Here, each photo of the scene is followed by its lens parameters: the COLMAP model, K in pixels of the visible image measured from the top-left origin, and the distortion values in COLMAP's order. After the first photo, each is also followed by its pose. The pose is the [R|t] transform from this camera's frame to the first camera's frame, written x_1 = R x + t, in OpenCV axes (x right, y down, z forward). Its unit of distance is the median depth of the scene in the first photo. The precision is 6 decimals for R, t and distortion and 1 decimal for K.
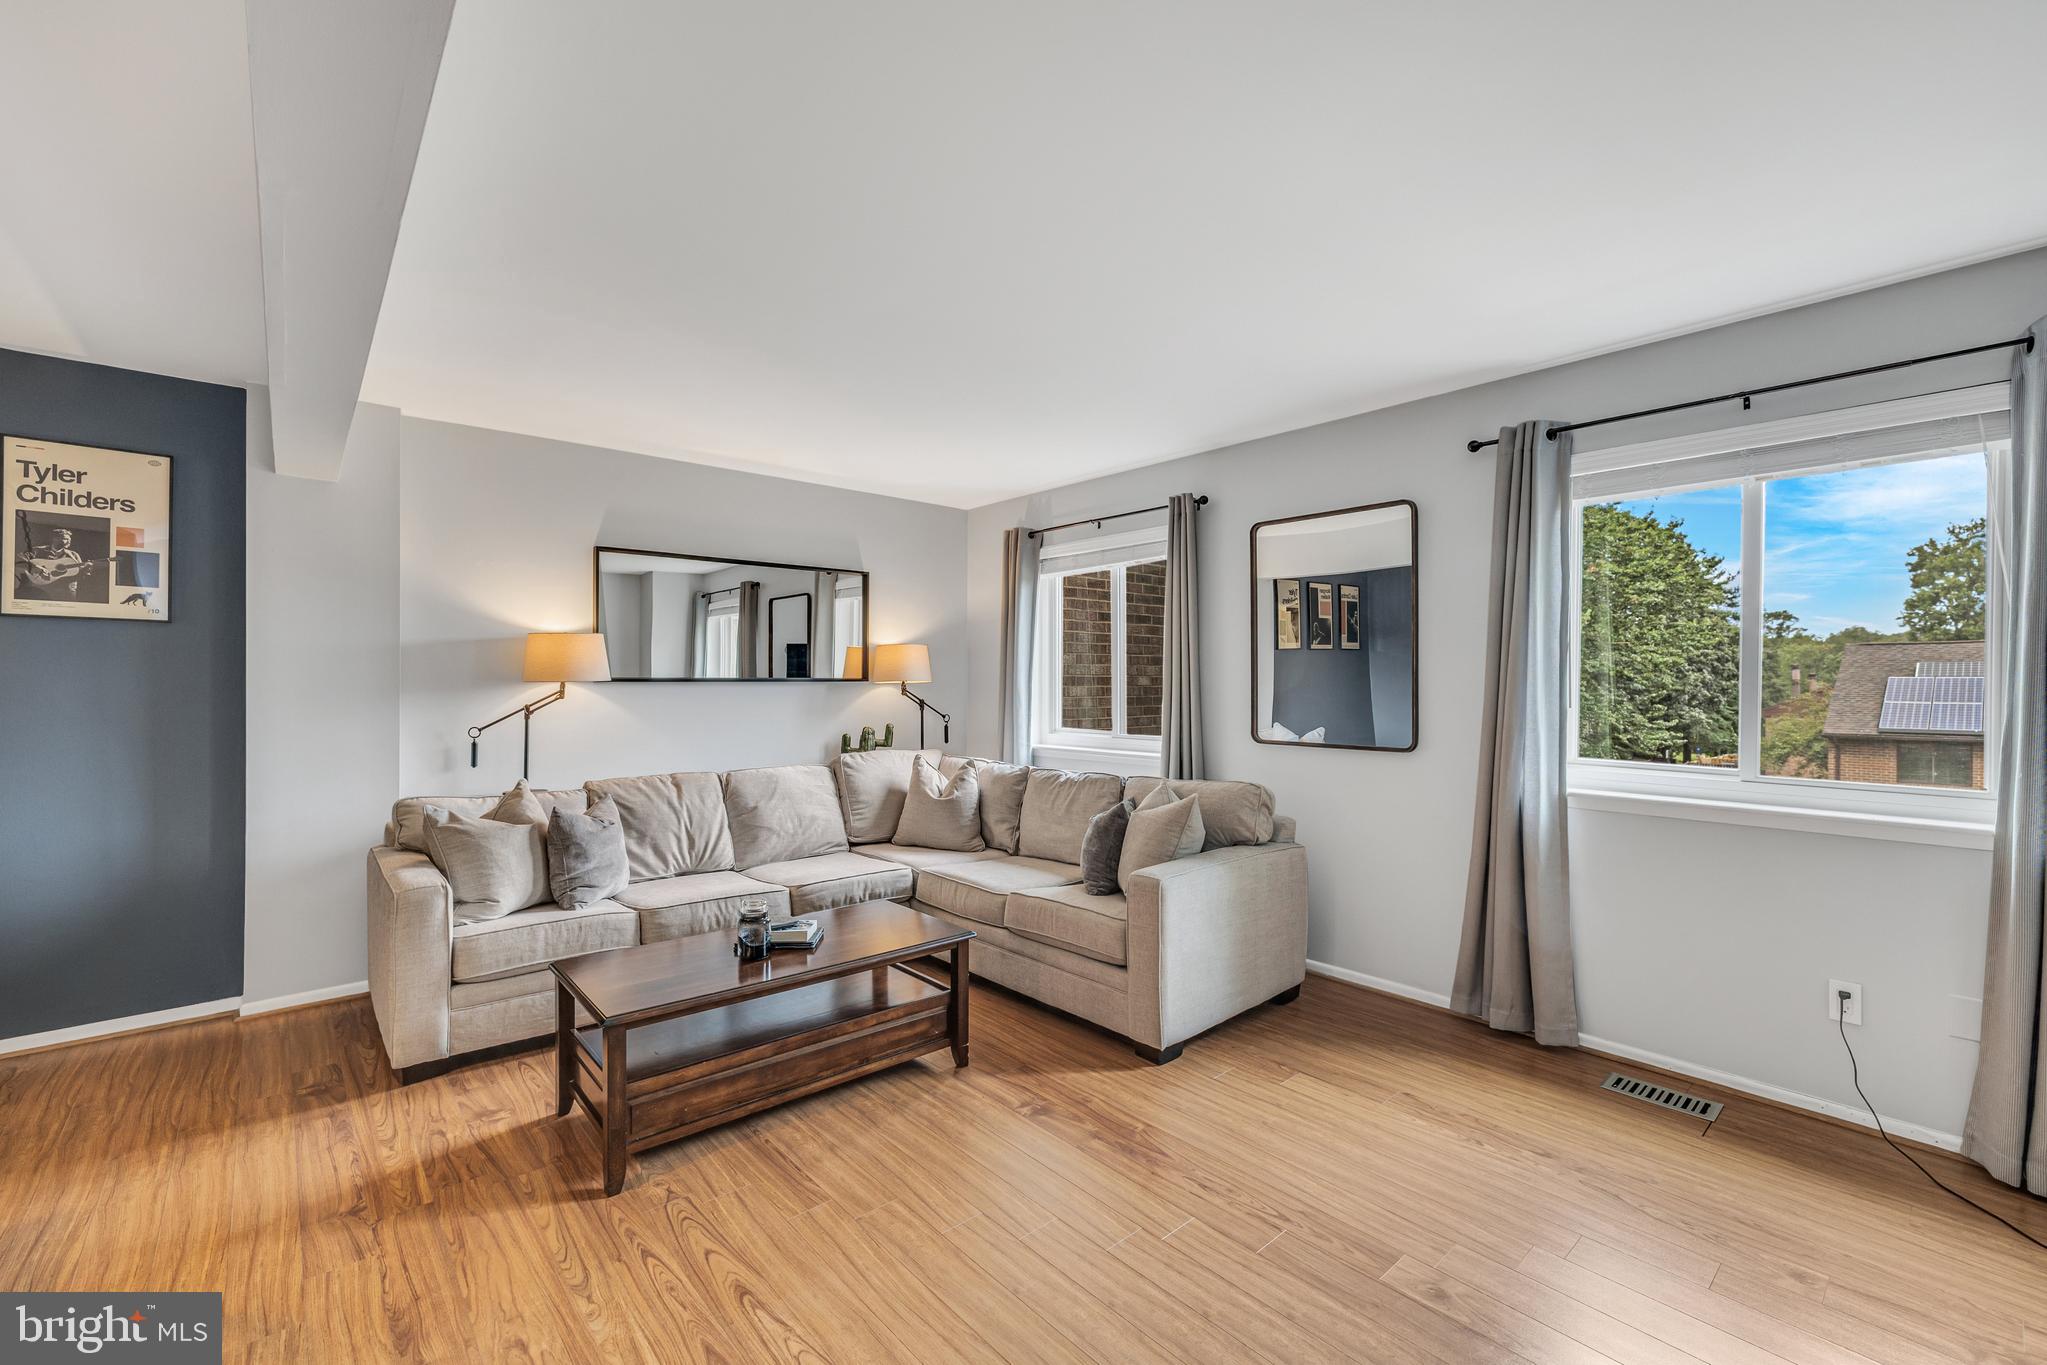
lens RADIAL K [[857.7, 0, 1027.2], [0, 857.7, 669.5], [0, 0, 1]] dist [0.001299, 0.000098]
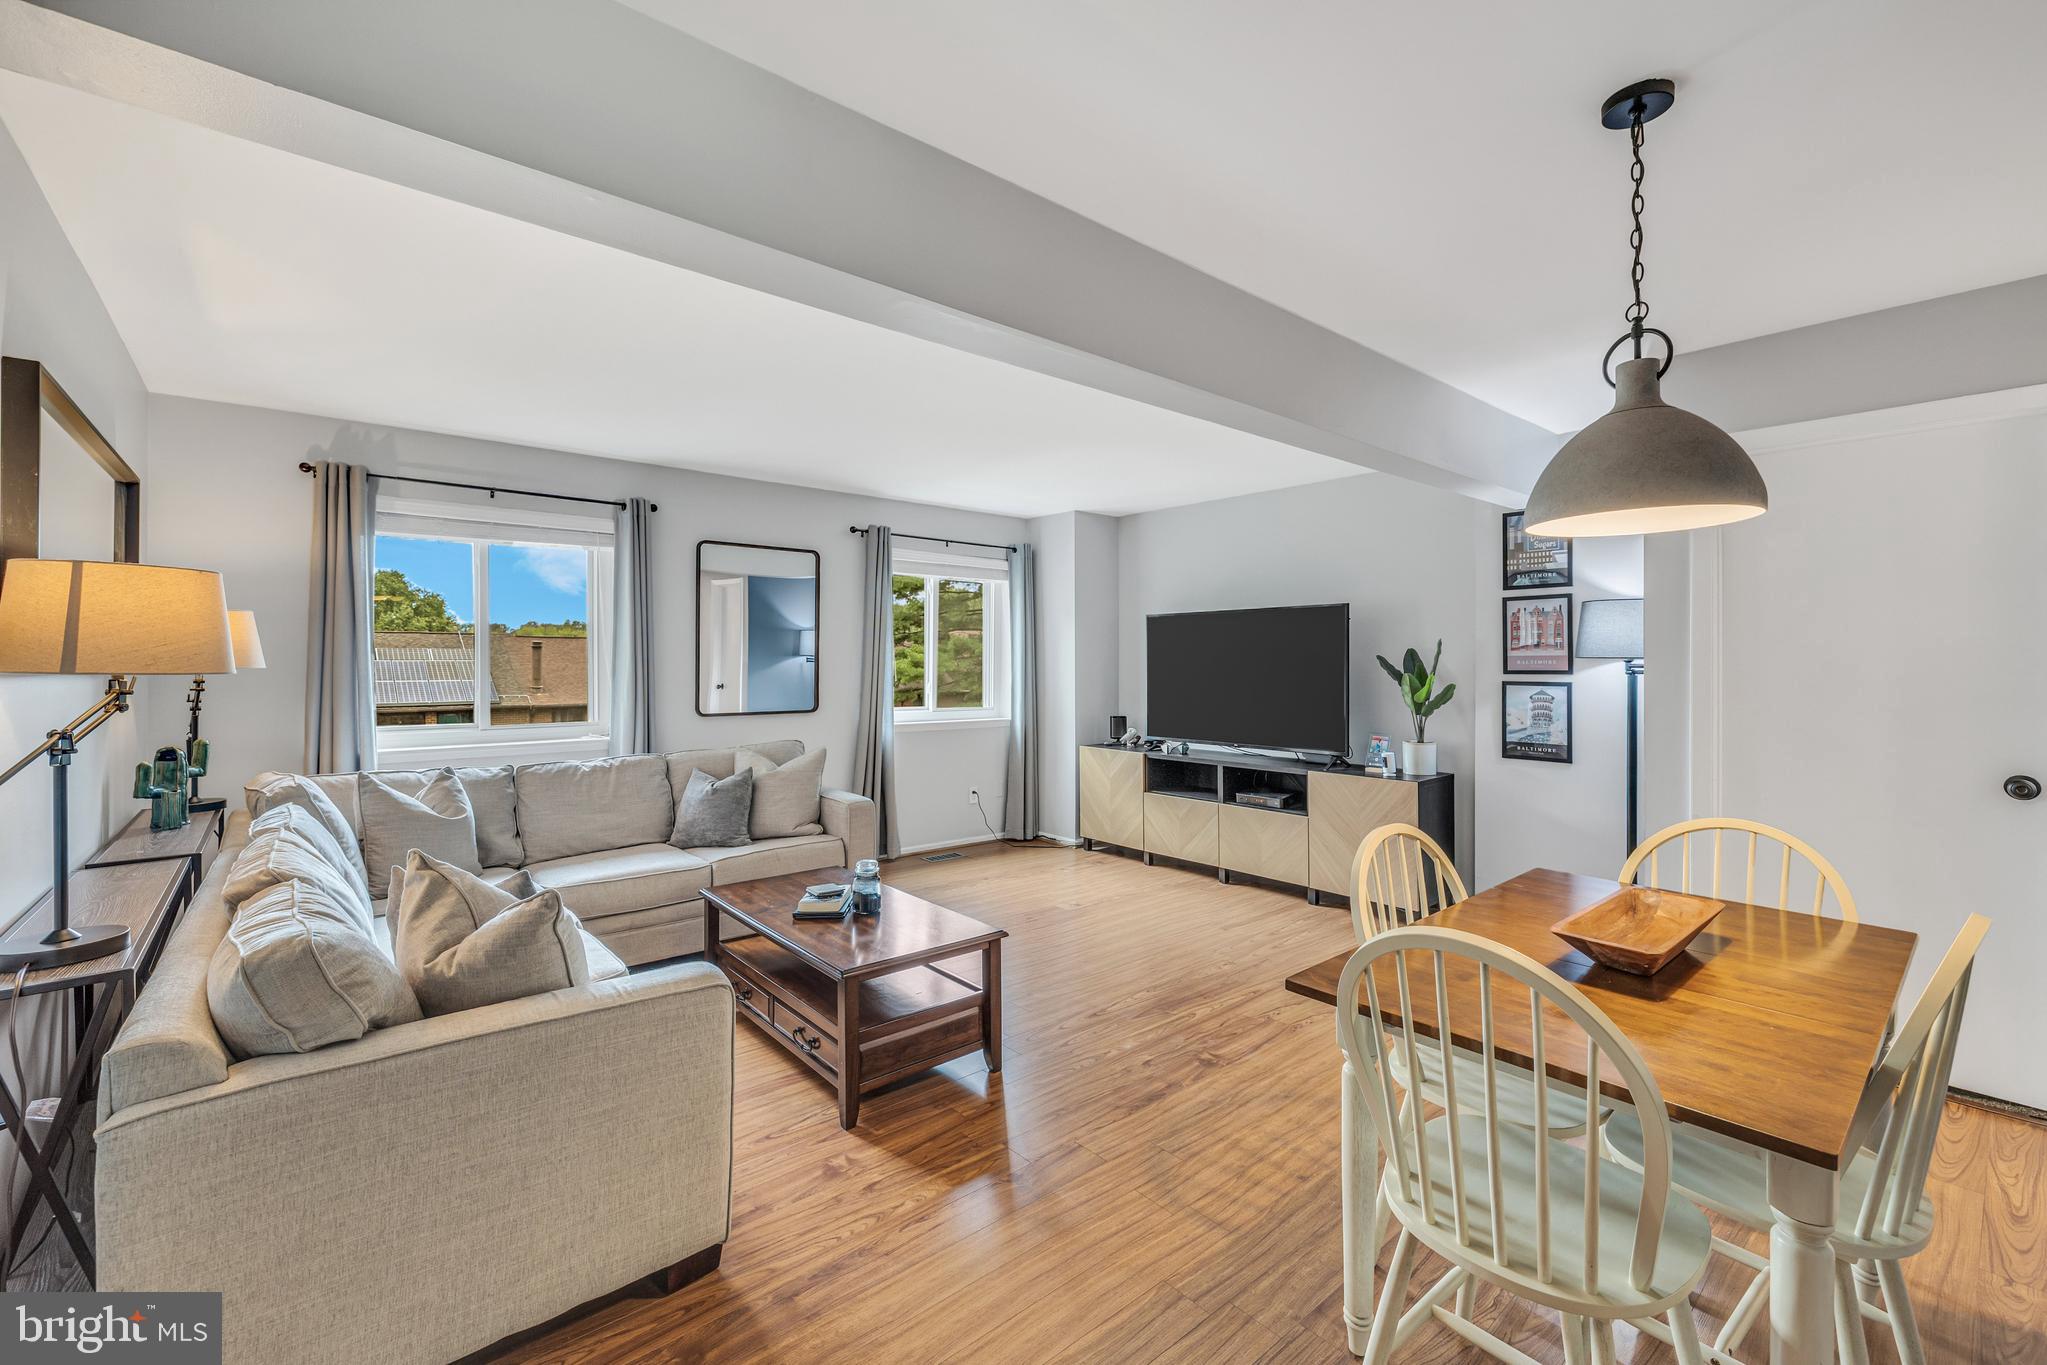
lens RADIAL K [[845.2, 0, 1023.0], [0, 845.2, 658.2], [0, 0, 1]] dist [-0.000038, -0.000038]
pose [[0.023504, 0.005984, 0.999706, -1.113593], [-0.013542, 0.999892, -0.005667, 0.001145], [-0.999632, -0.013405, 0.023583, 0.597245]]
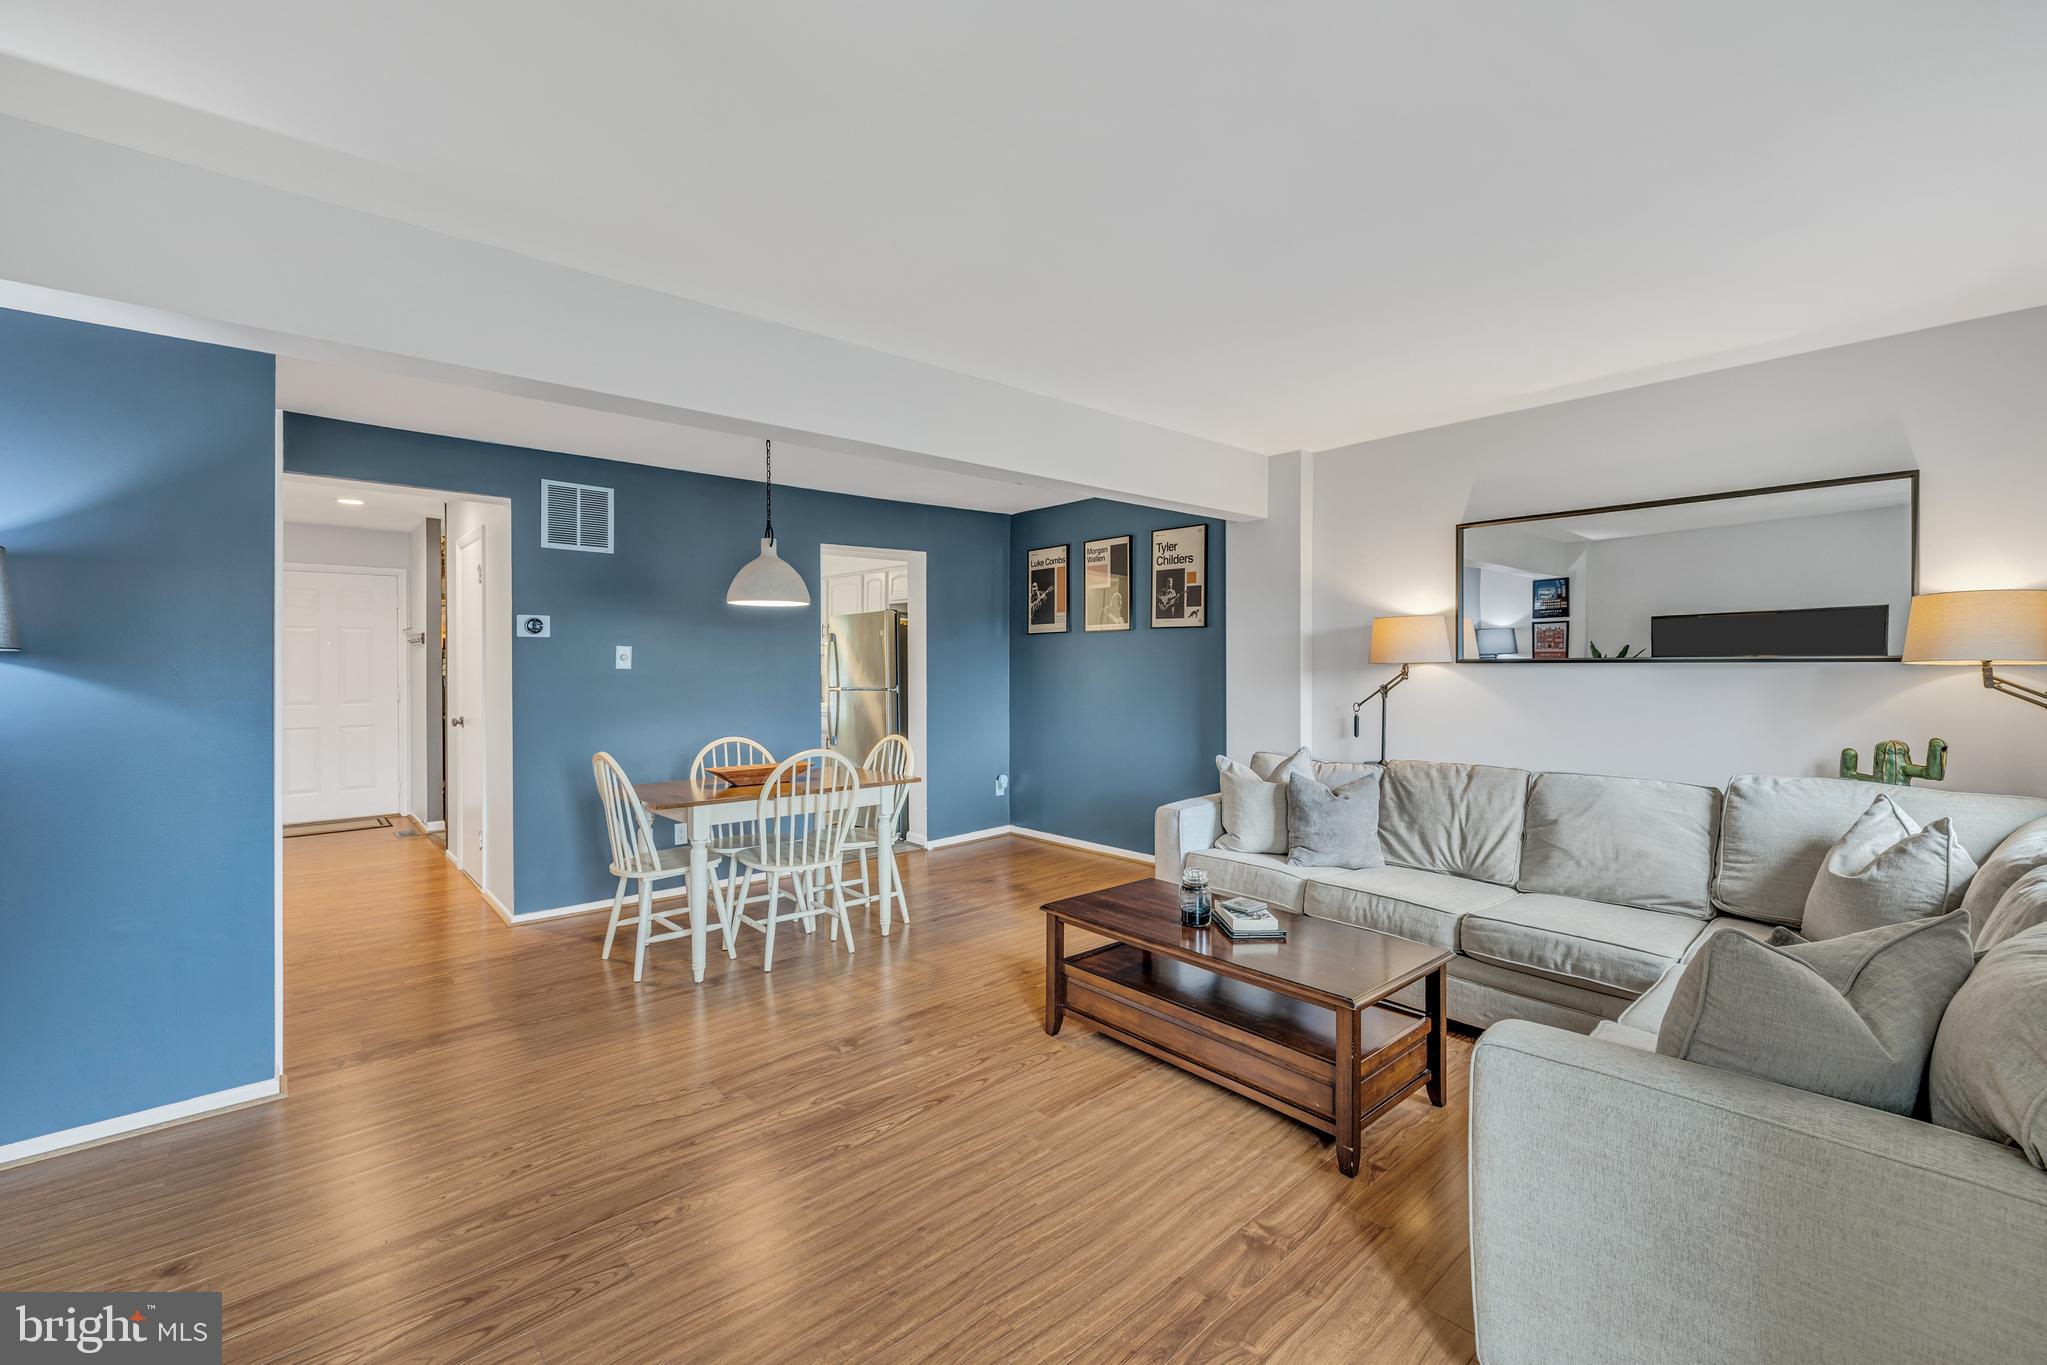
lens RADIAL K [[857.7, 0, 1027.2], [0, 857.7, 669.5], [0, 0, 1]] dist [0.001299, 0.000098]
pose [[0.008097, 0.006370, -0.999947, 0.572256], [0.017711, 0.999822, 0.006512, 0.007853], [0.999810, -0.017763, 0.007983, 0.611293]]
